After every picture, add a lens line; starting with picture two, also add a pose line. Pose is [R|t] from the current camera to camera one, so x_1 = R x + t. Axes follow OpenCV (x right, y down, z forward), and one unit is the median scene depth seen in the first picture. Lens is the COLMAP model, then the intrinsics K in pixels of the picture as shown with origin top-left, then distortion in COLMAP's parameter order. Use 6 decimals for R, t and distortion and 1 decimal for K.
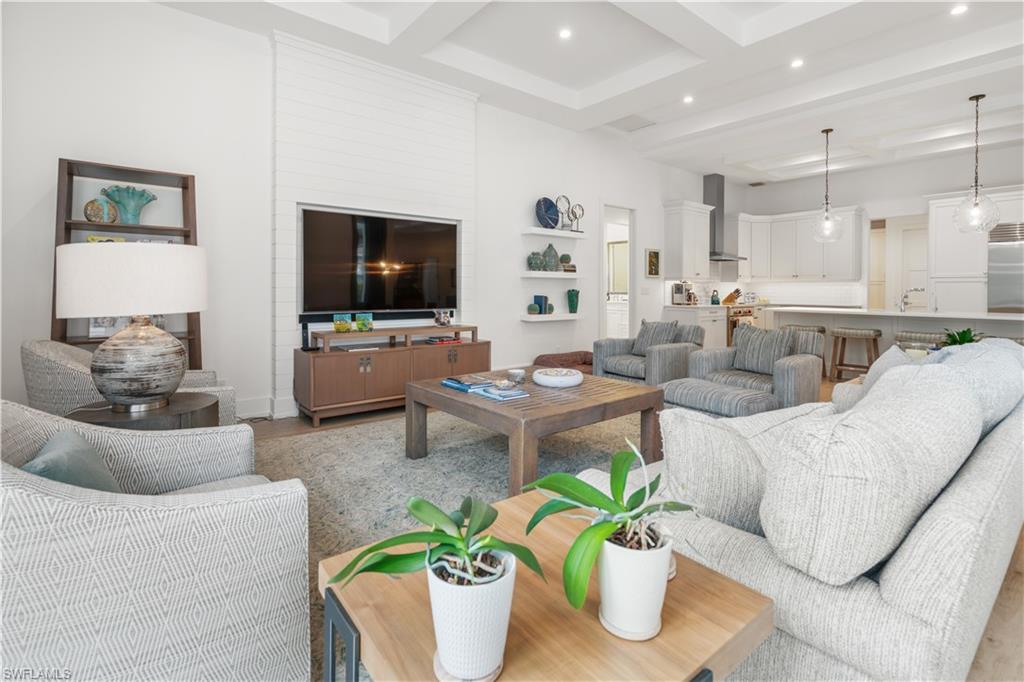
lens RADIAL K [[482.0, 0, 509.5], [0, 482.0, 301.9], [0, 0, 1]] dist [-0.000086, 0.000472]
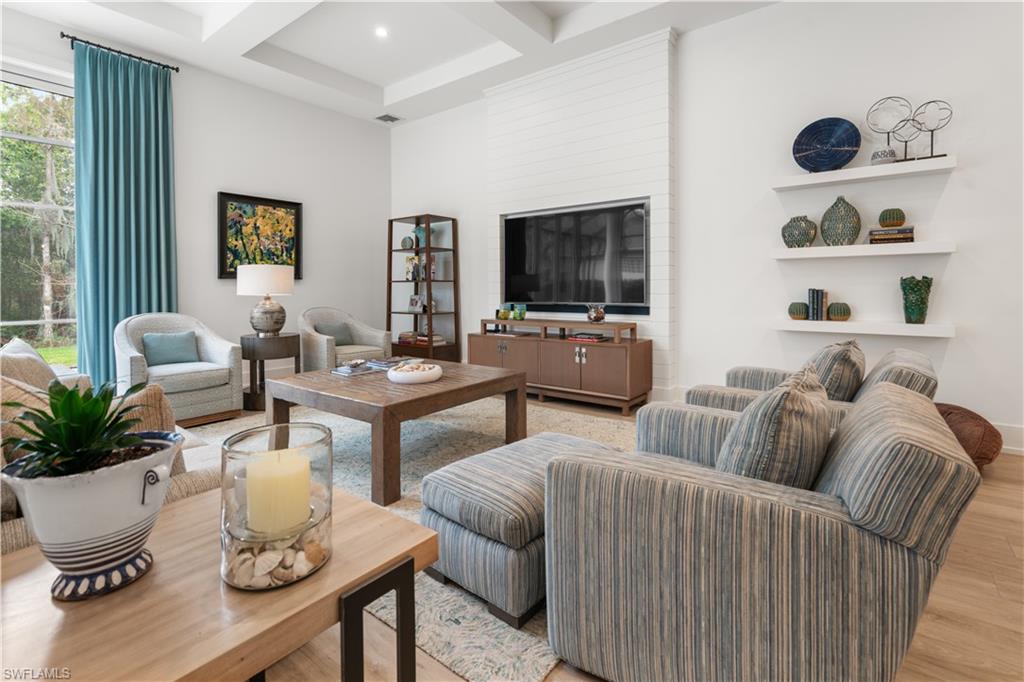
lens RADIAL K [[482.0, 0, 509.5], [0, 482.0, 301.9], [0, 0, 1]] dist [-0.000086, 0.000472]
pose [[0.235980, 0.025234, -0.971430, 0.558556], [-0.014193, 0.999646, 0.022519, -0.004638], [0.971654, 0.008474, 0.236255, 0.505683]]
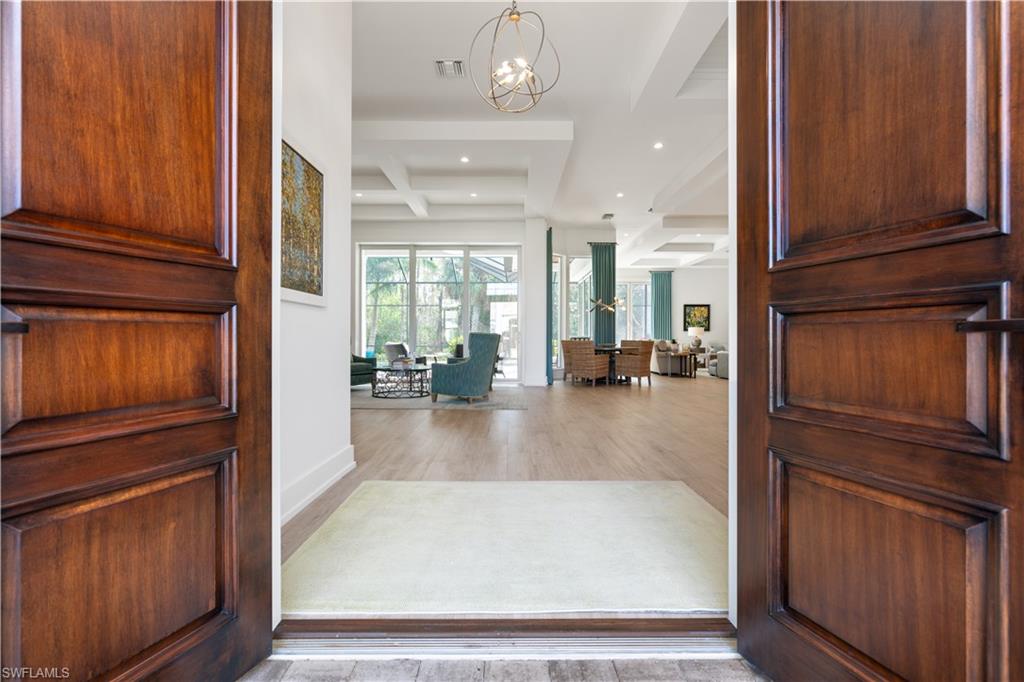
lens RADIAL K [[461.0, 0, 512.0], [0, 461.0, 341.0], [0, 0, 1]] dist [-0.000820, 0.000041]
pose [[-0.618967, -0.001181, -0.785416, 2.228765], [-0.018112, 0.999754, 0.012770, 0.020810], [0.785208, 0.022130, -0.618837, 1.052148]]
